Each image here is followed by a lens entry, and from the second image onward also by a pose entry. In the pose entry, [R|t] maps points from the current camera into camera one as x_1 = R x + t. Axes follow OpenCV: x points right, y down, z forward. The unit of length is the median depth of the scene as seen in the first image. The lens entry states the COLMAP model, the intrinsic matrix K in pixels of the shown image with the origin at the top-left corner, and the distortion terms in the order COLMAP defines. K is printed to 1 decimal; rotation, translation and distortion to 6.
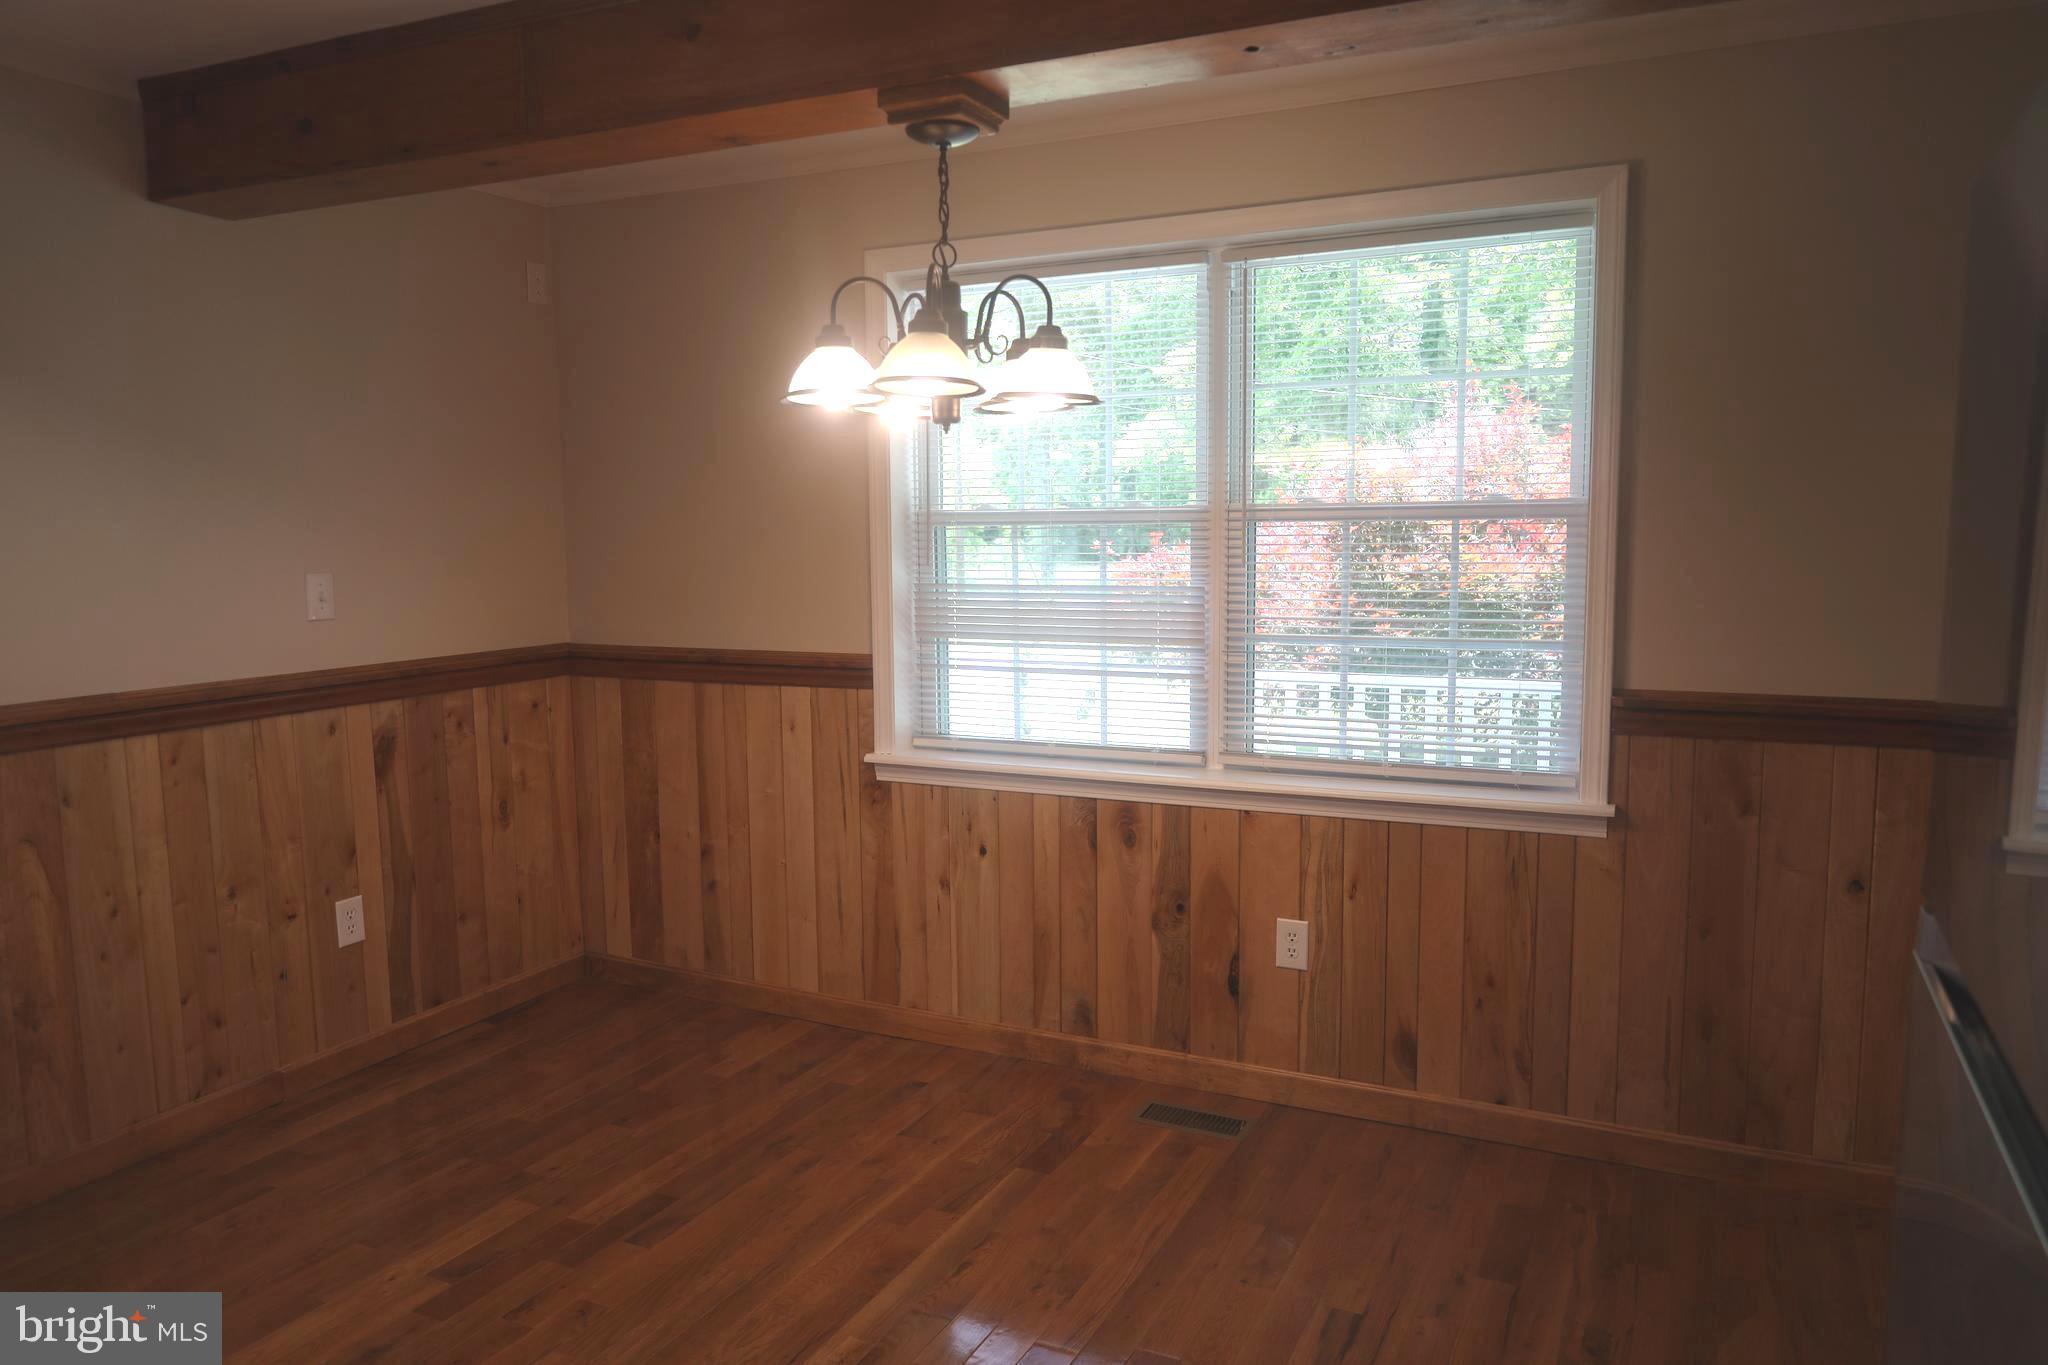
lens RADIAL K [[1408.0, 0, 1036.5], [0, 1408.0, 679.4], [0, 0, 1]] dist [0.003909, -0.003280]
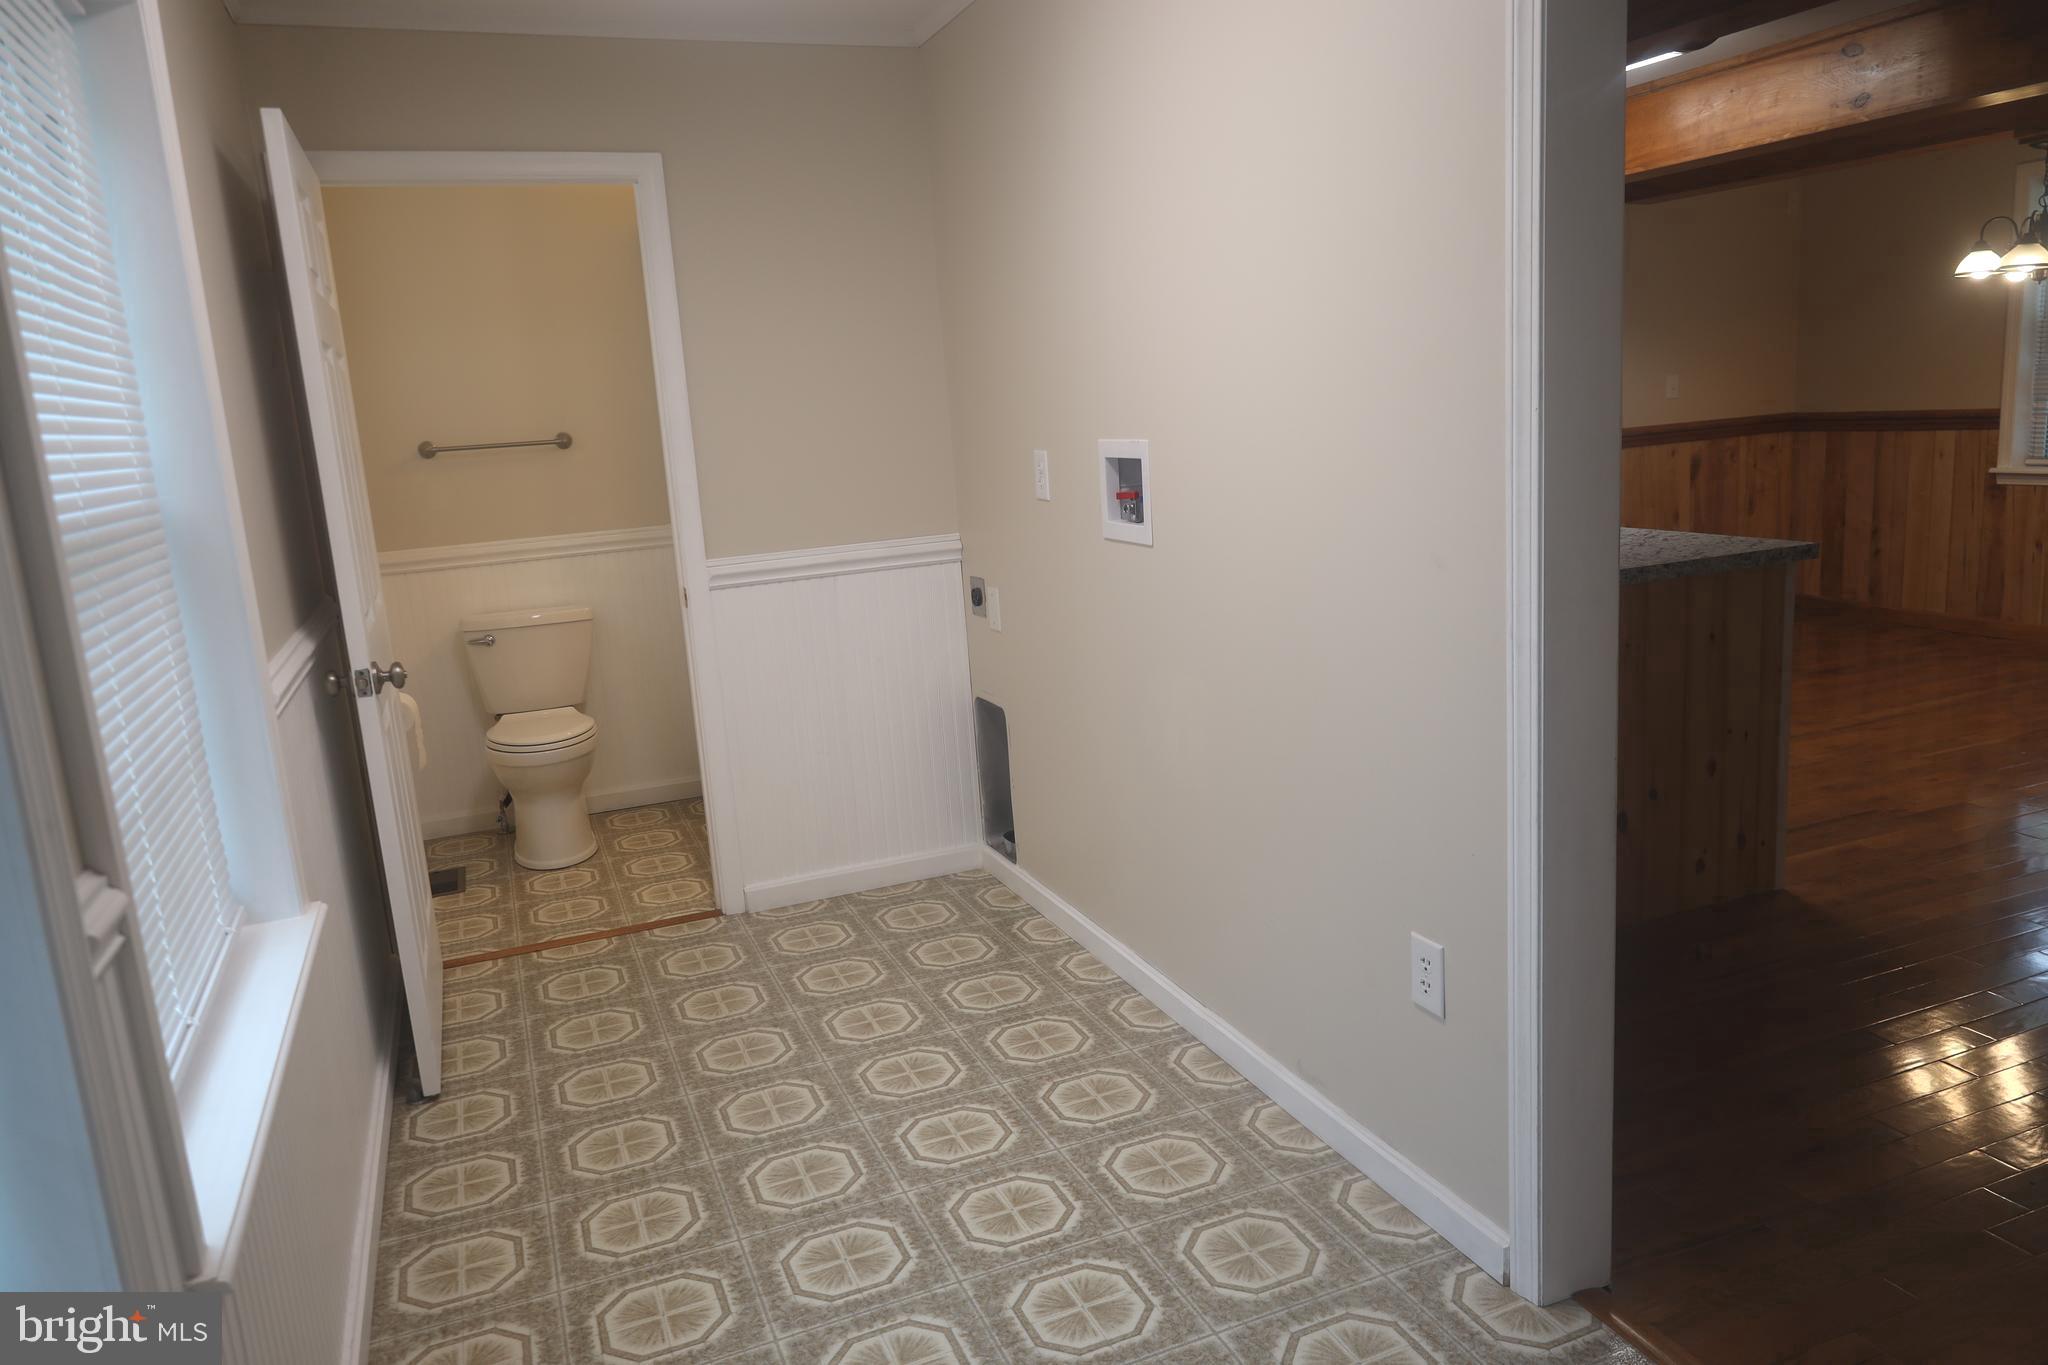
lens RADIAL K [[1408.0, 0, 1027.4], [0, 1408.0, 681.4], [0, 0, 1]] dist [0.003909, -0.003280]
pose [[0.737190, 0.093069, -0.669245, 0.179737], [-0.014420, 0.992410, 0.122125, 0.114762], [0.675532, -0.080379, 0.732937, -1.026547]]
